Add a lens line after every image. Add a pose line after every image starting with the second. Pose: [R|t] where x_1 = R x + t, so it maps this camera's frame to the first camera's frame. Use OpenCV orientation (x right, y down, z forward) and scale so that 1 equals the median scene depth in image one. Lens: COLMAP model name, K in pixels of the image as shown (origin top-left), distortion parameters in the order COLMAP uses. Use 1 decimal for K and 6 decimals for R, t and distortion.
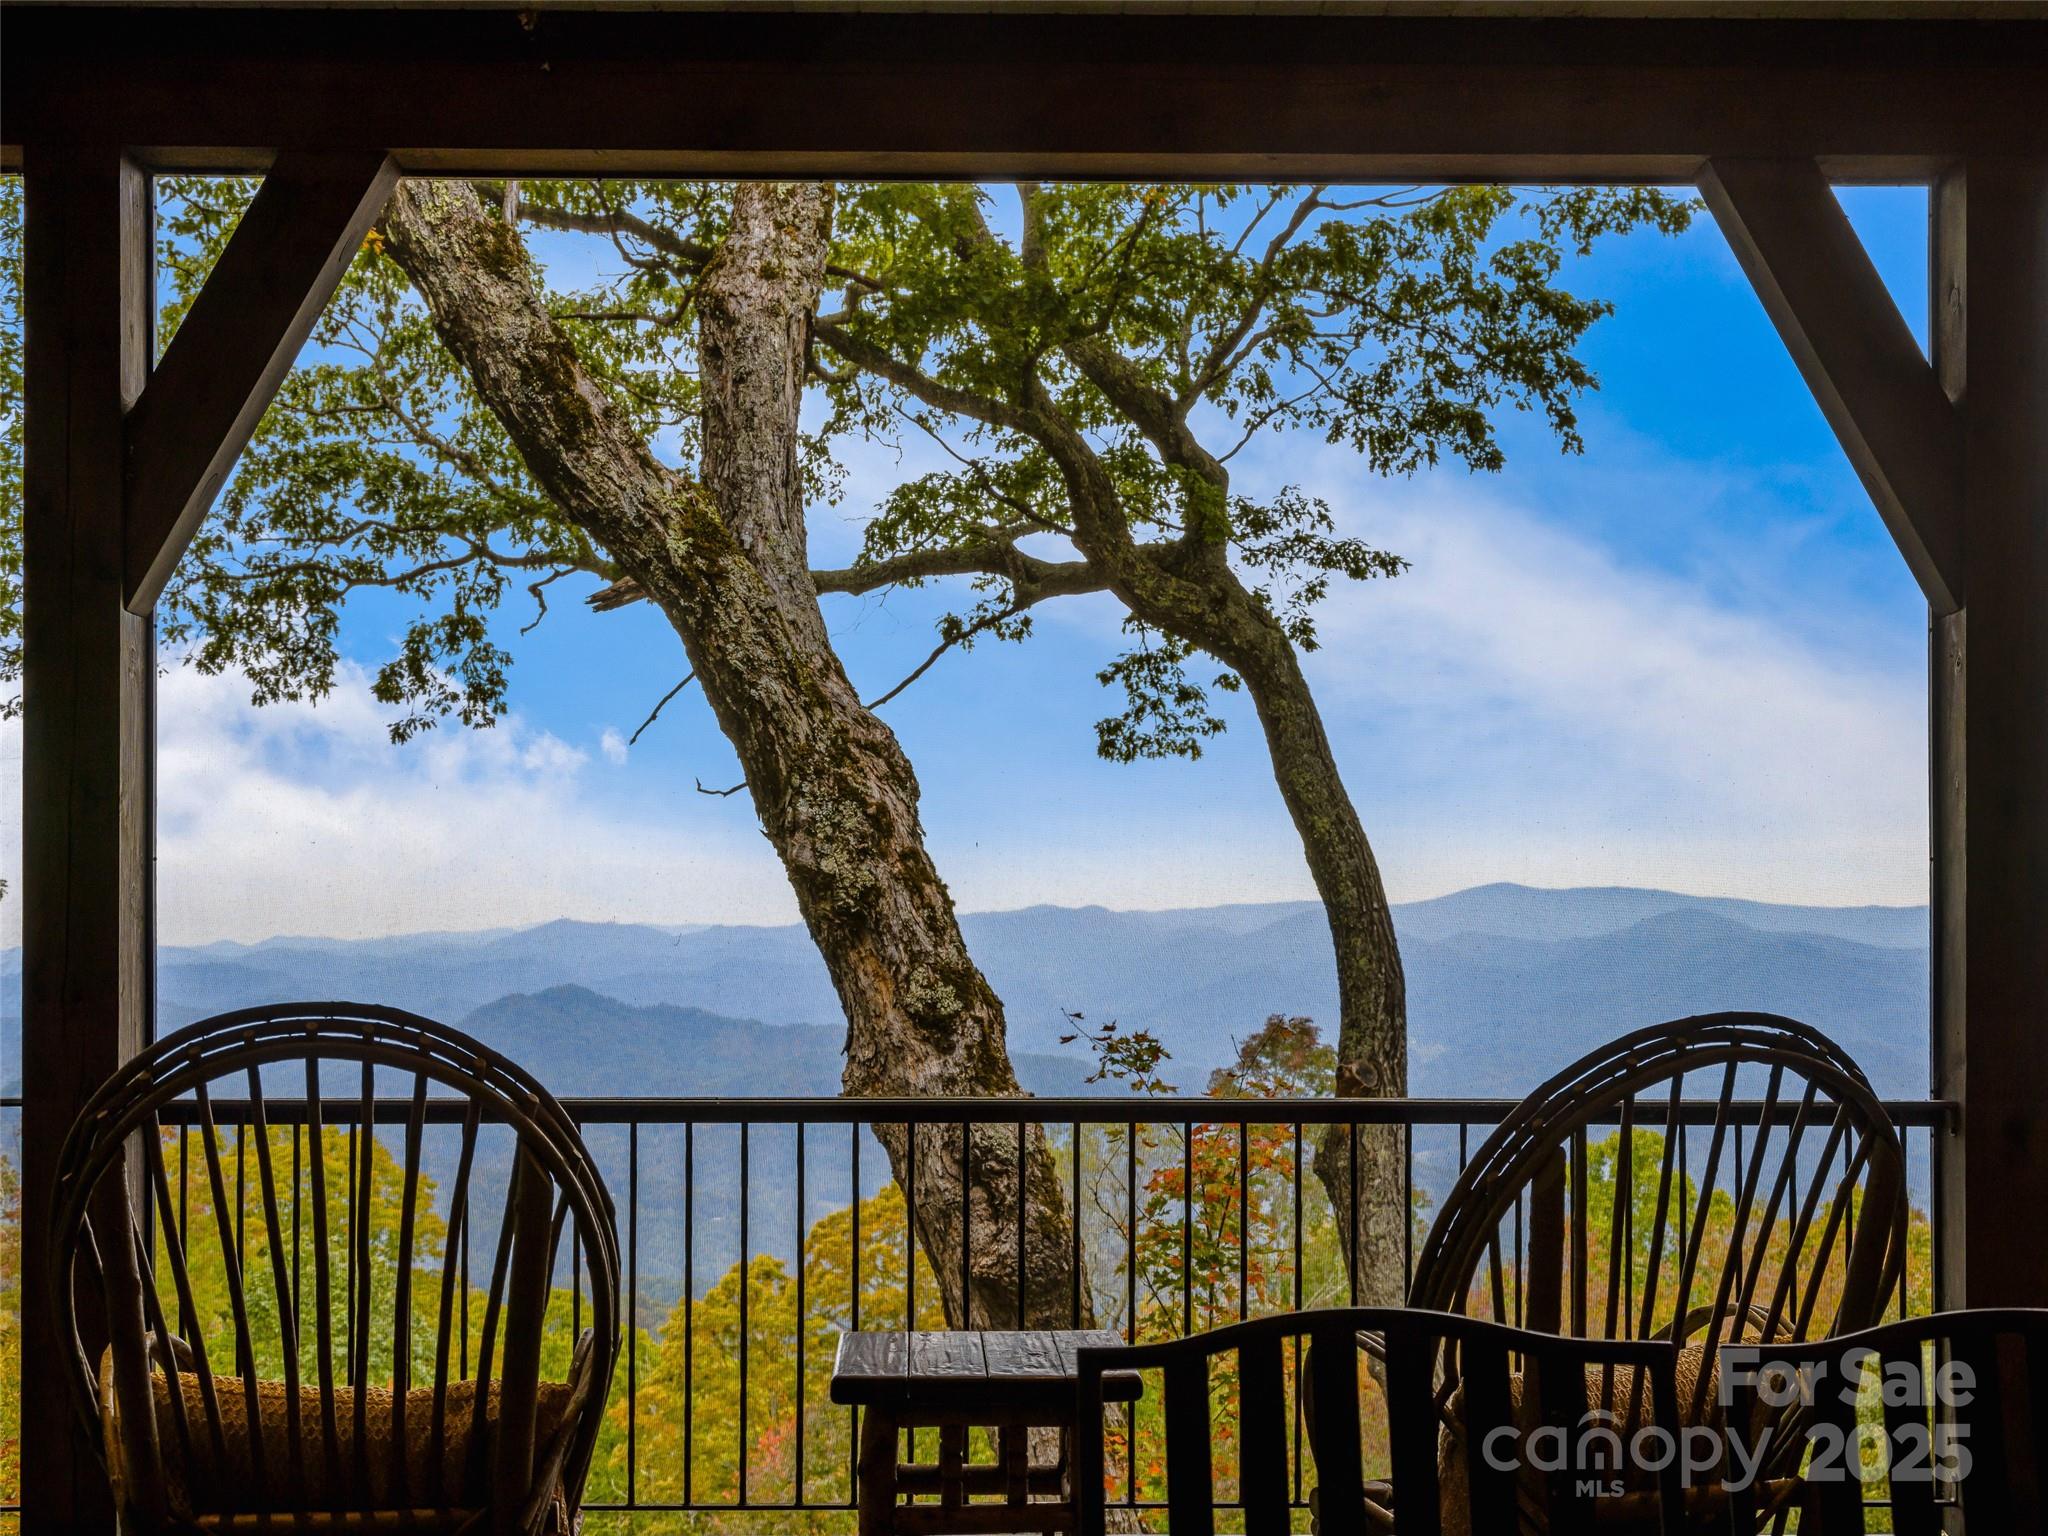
lens RADIAL K [[2711.1, 0, 1027.1], [0, 2711.1, 787.5], [0, 0, 1]] dist [0.126284, 0.000000]
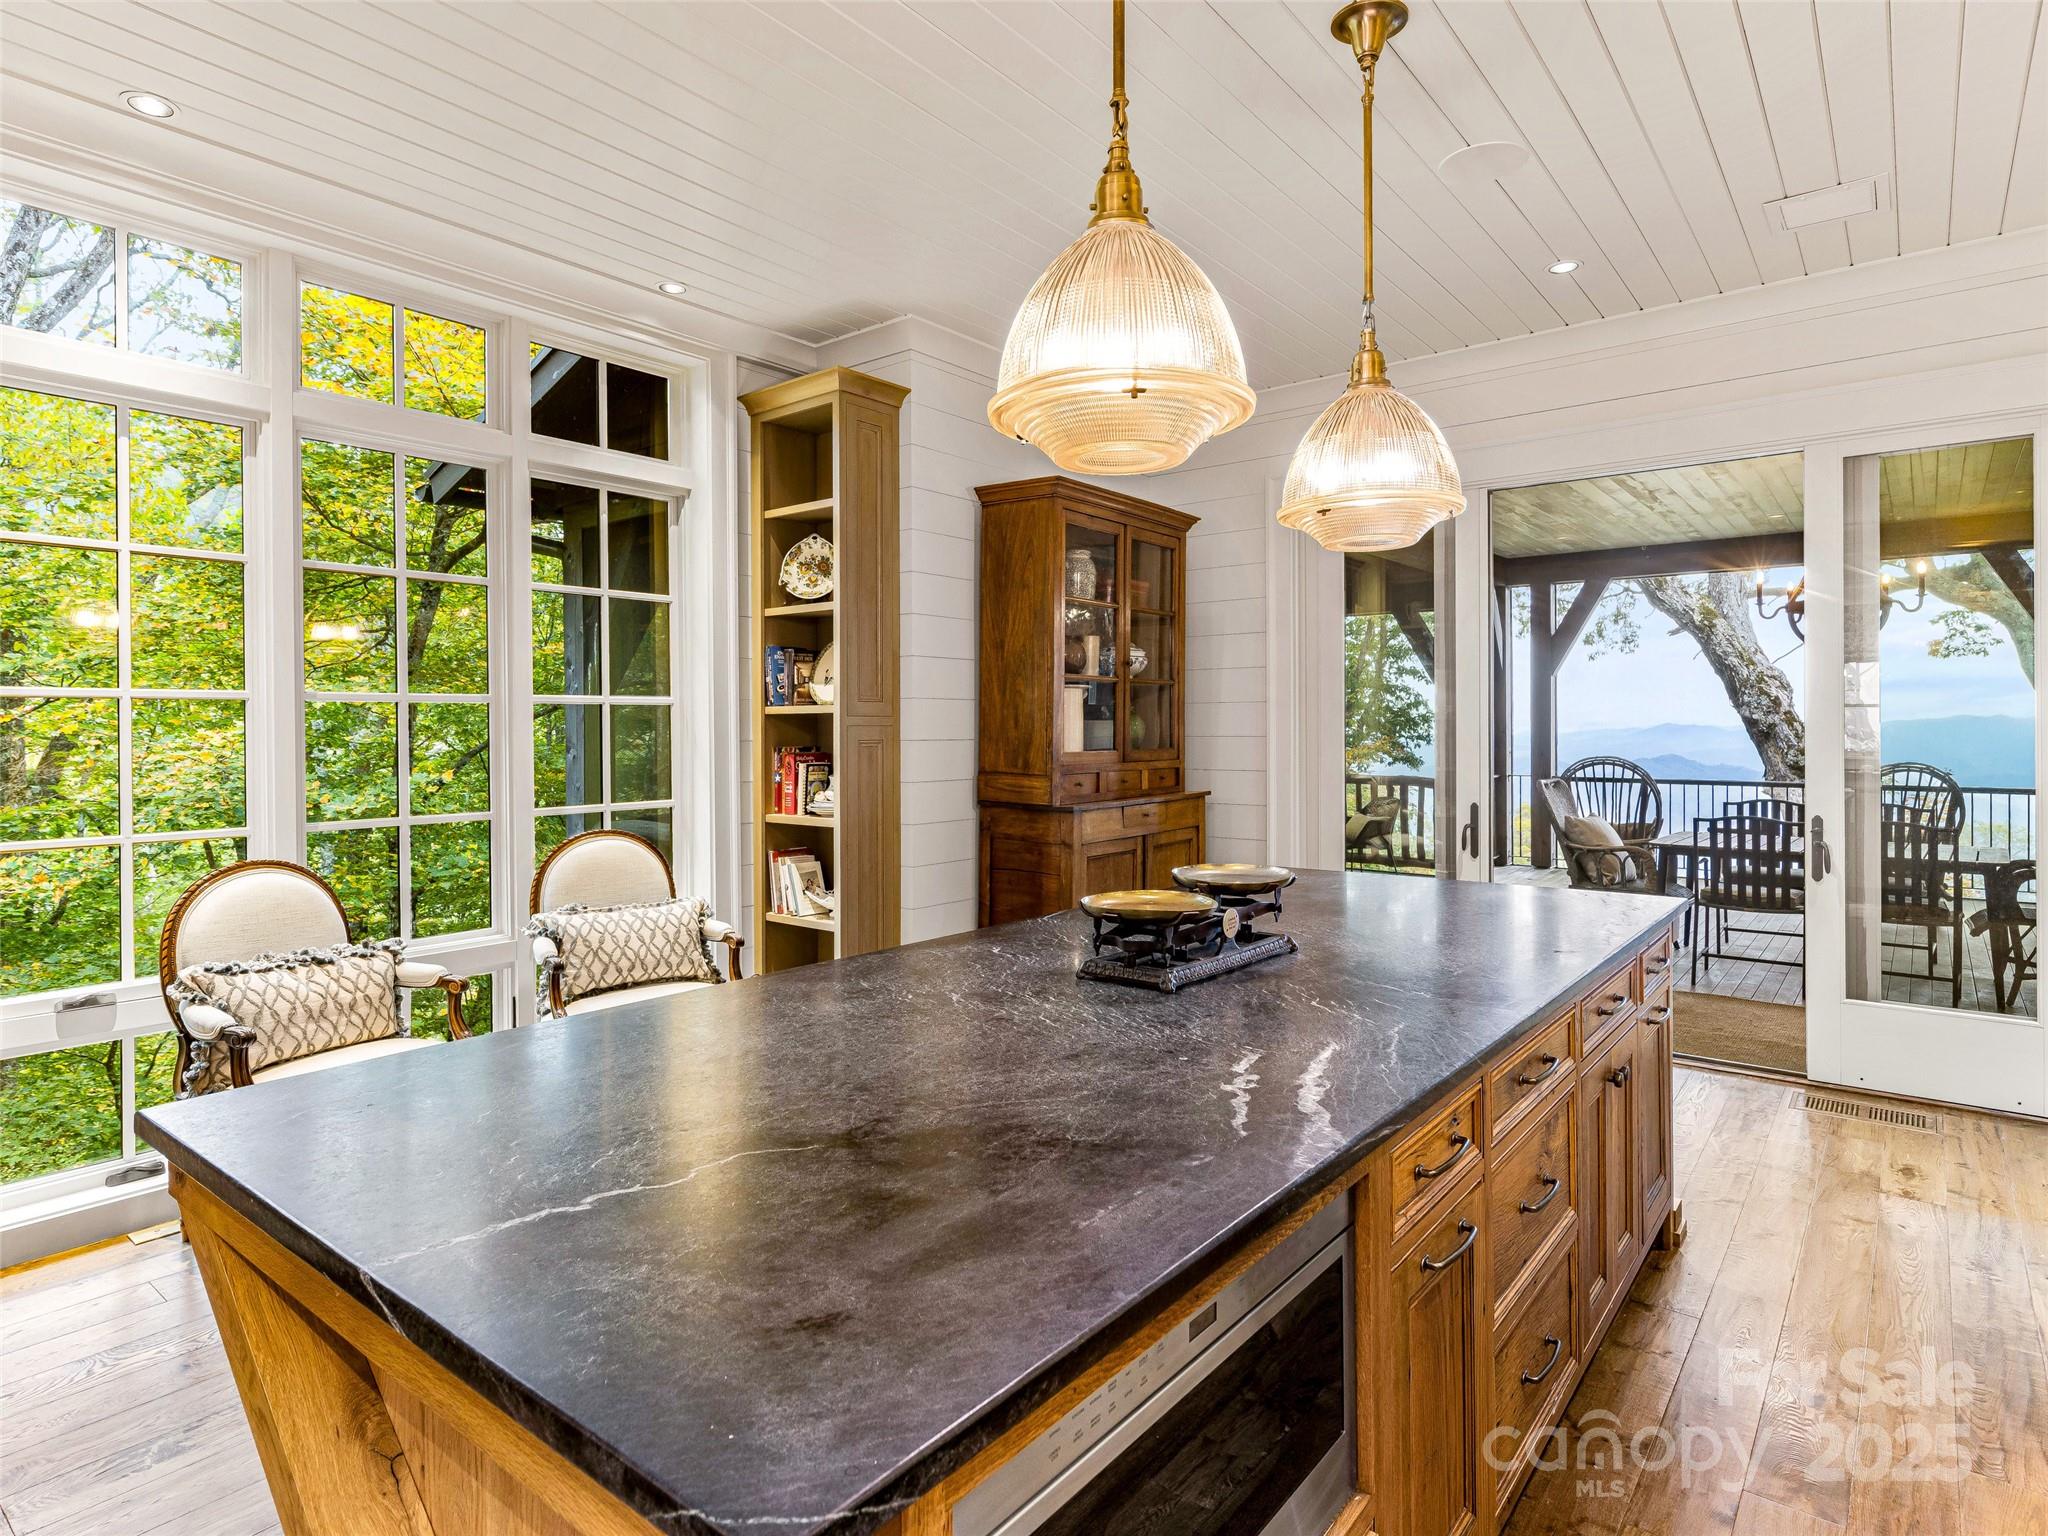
lens RADIAL K [[1115.4, 0, 1019.2], [0, 1115.4, 731.1], [0, 0, 1]] dist [0.004400, 0.001157]
pose [[0.768137, 0.004469, -0.640270, 0.049269], [0.032286, 0.998433, 0.045703, -0.020158], [0.639471, -0.055778, 0.766789, -0.258638]]
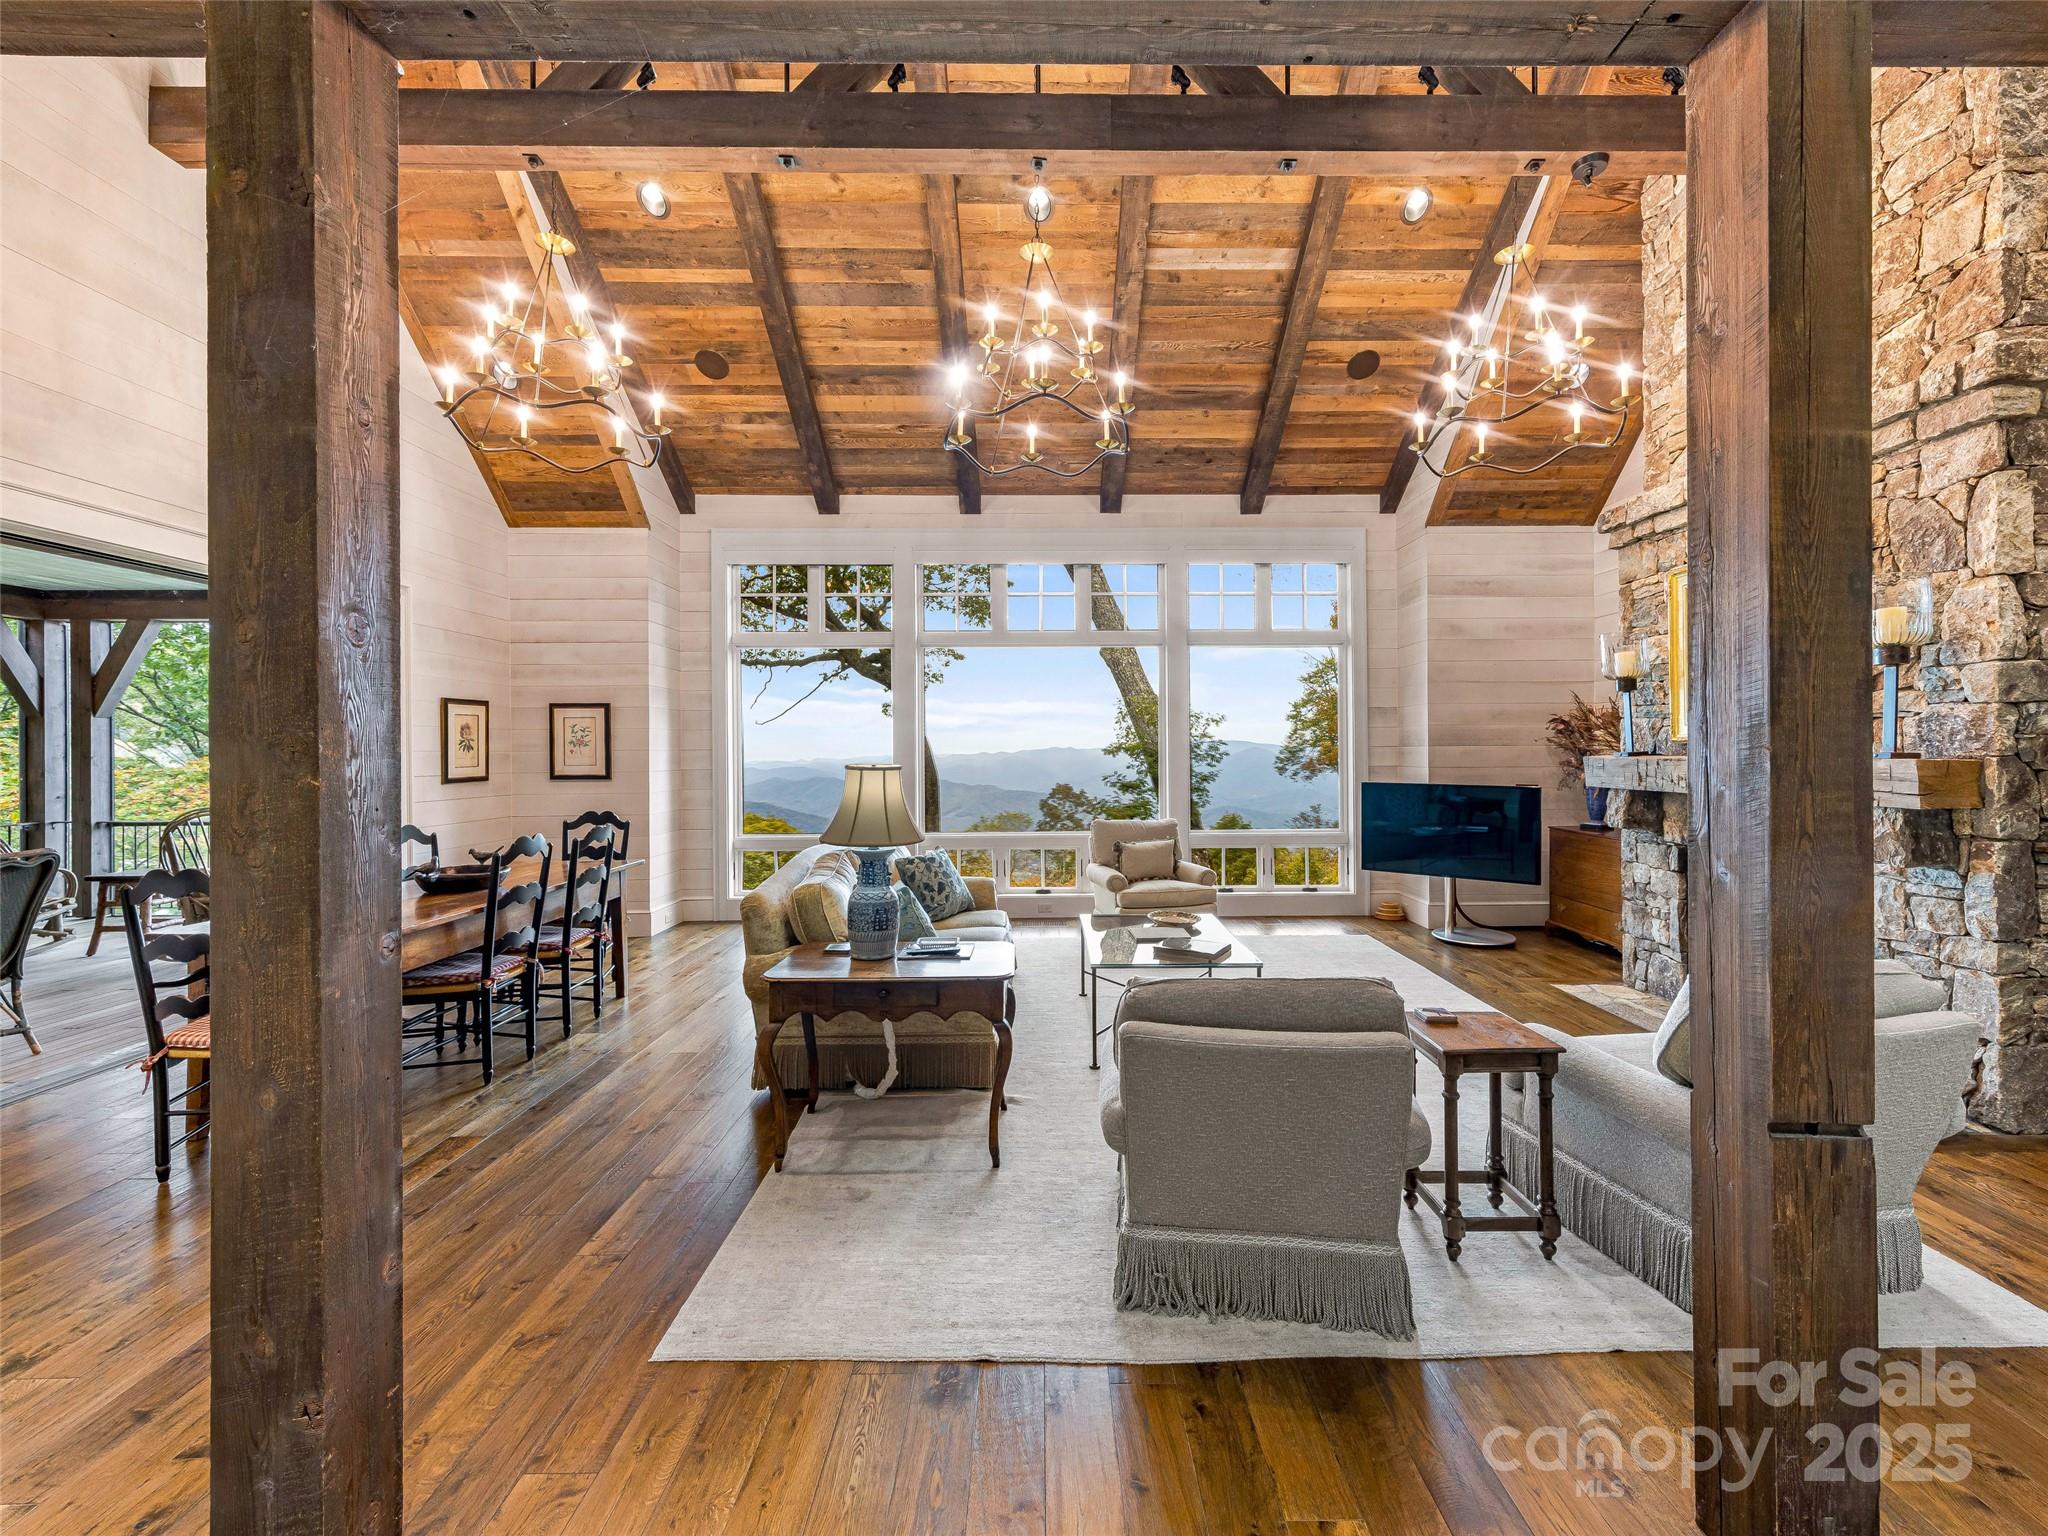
lens RADIAL K [[818.3, 0, 1039.7], [0, 818.3, 752.3], [0, 0, 1]] dist [0.001324, -0.001130]
pose [[0.999955, -0.005042, -0.008004, 0.302501], [0.005425, 0.998805, 0.048581, -0.015227], [0.007750, -0.048622, 0.998787, -0.085180]]
